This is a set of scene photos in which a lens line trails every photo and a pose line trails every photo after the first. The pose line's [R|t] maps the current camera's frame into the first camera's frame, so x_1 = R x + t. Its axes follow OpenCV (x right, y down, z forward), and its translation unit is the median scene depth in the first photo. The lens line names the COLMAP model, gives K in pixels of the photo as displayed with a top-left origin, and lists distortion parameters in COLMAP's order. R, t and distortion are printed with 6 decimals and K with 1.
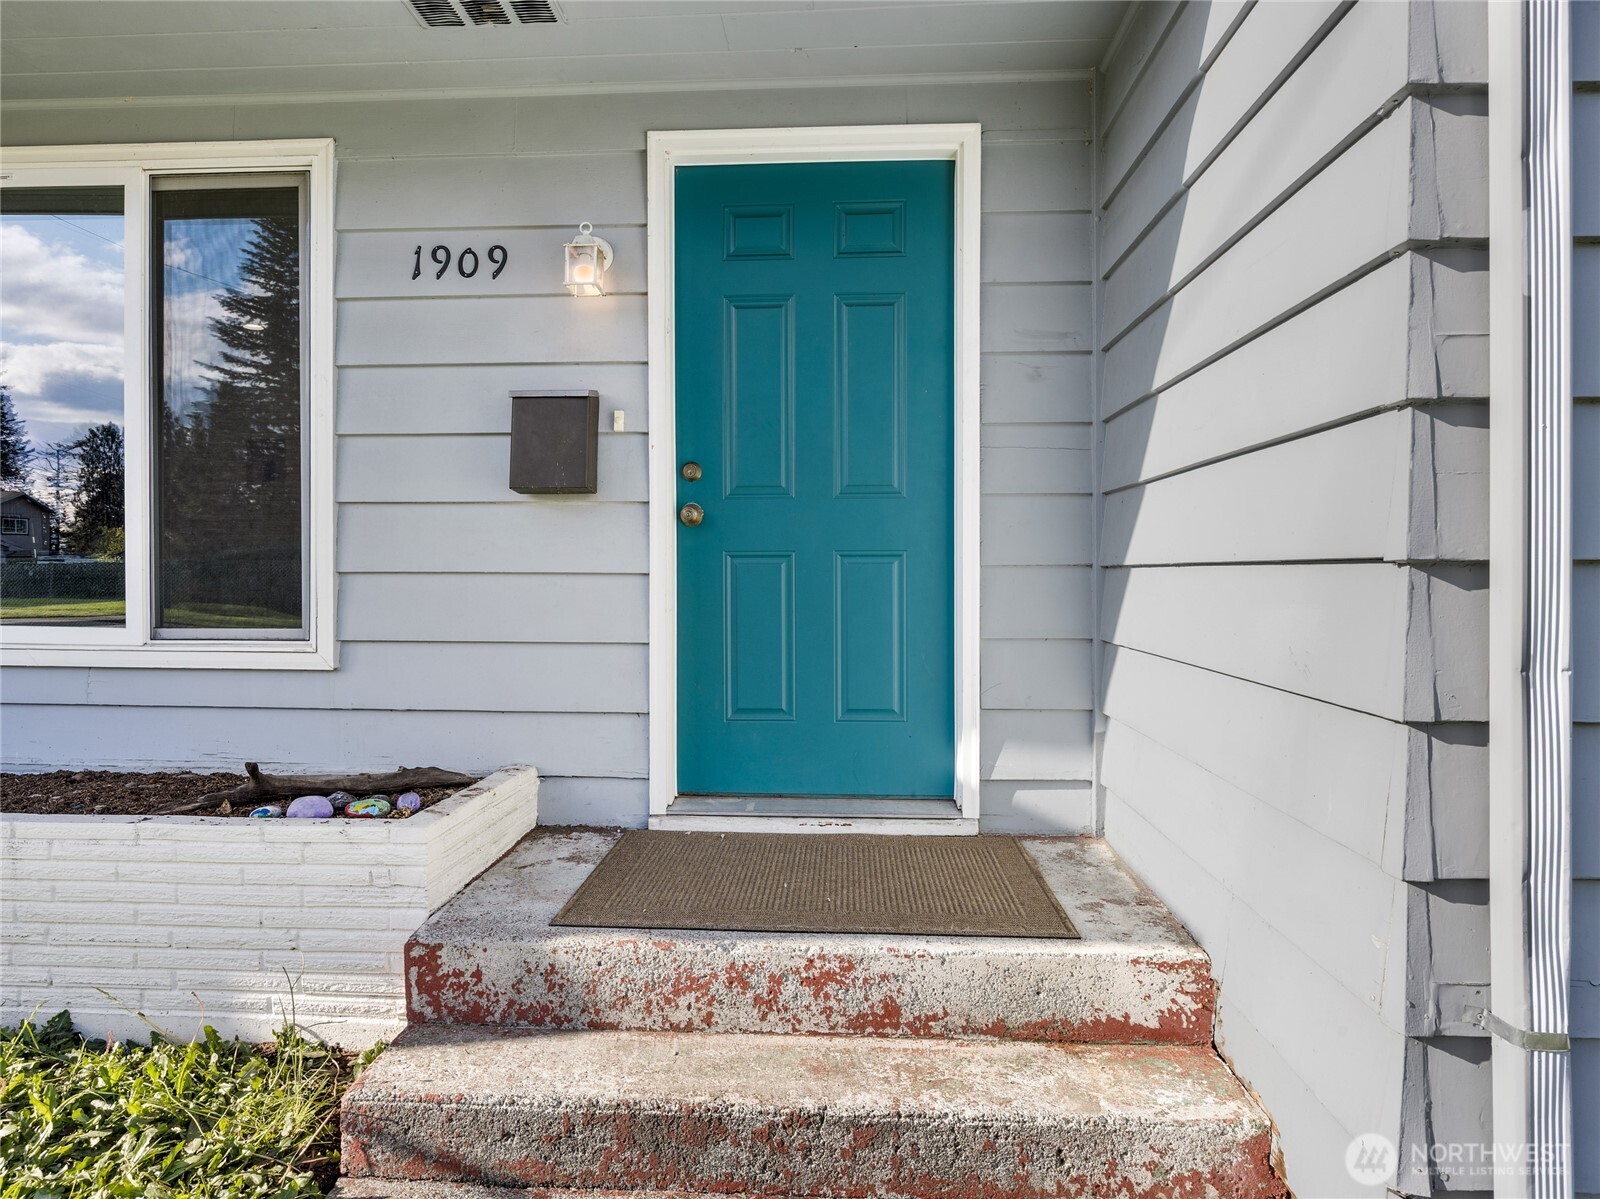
lens RADIAL K [[922.5, 0, 800.0], [0, 922.5, 599.5], [0, 0, 1]] dist [0.000185, 0.001015]
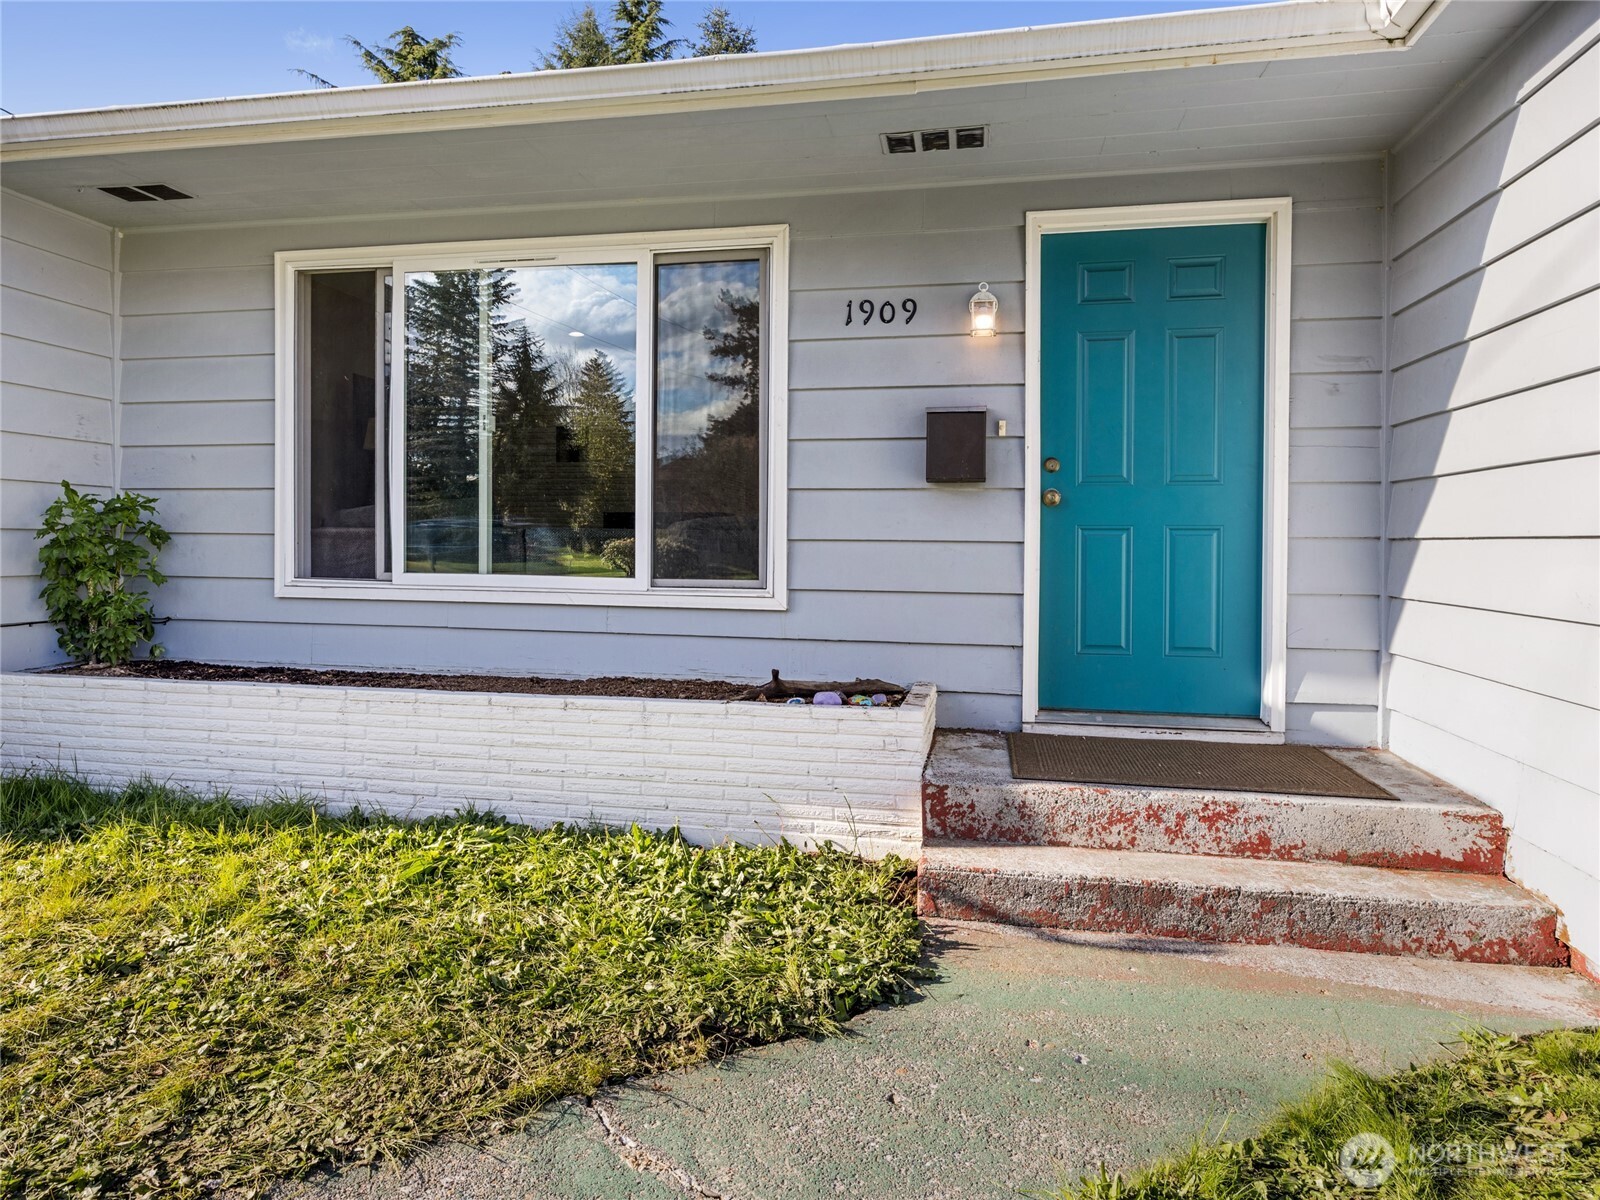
lens RADIAL K [[957.4, 0, 800.9], [0, 957.4, 567.8], [0, 0, 1]] dist [0.003382, 0.000258]
pose [[0.991313, 0.010206, -0.131131, -0.396839], [-0.010312, 0.999947, -0.000131, 0.017035], [0.131122, 0.001482, 0.991365, -0.554124]]
